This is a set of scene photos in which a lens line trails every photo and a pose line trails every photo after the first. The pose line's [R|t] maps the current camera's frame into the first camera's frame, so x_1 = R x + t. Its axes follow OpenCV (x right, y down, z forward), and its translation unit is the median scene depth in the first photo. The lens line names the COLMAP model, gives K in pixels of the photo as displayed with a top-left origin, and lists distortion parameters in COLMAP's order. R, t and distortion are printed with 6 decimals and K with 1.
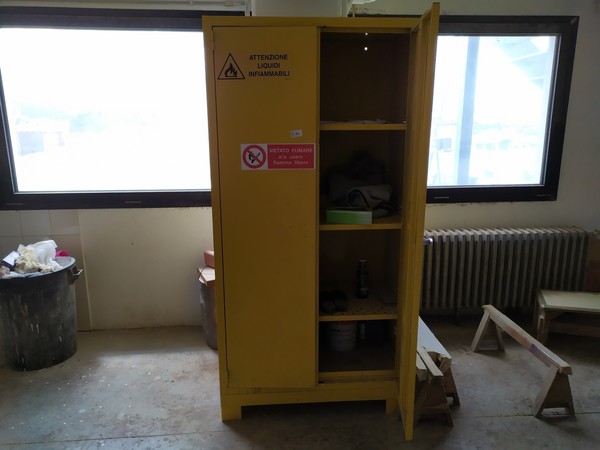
lens RADIAL K [[439.5, 0, 300.0], [0, 439.5, 225.0], [0, 0, 1]] dist [0.050858, -0.036322]
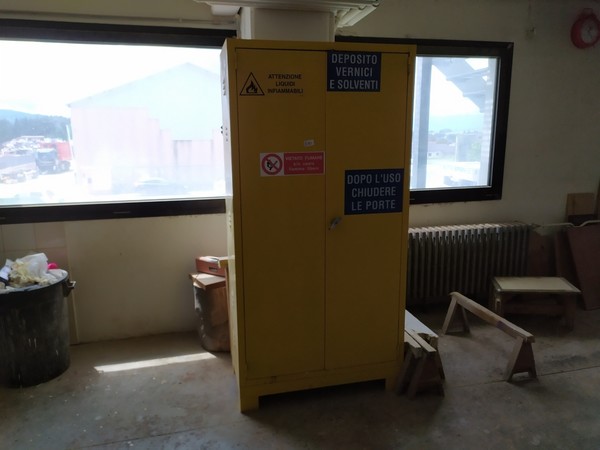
lens RADIAL K [[439.5, 0, 300.0], [0, 439.5, 225.0], [0, 0, 1]] dist [0.050858, -0.036322]
pose [[0.987136, -0.038387, 0.155207, -0.164710], [0.042003, 0.998916, -0.020085, 0.017230], [-0.154268, 0.026345, 0.987678, -0.077593]]
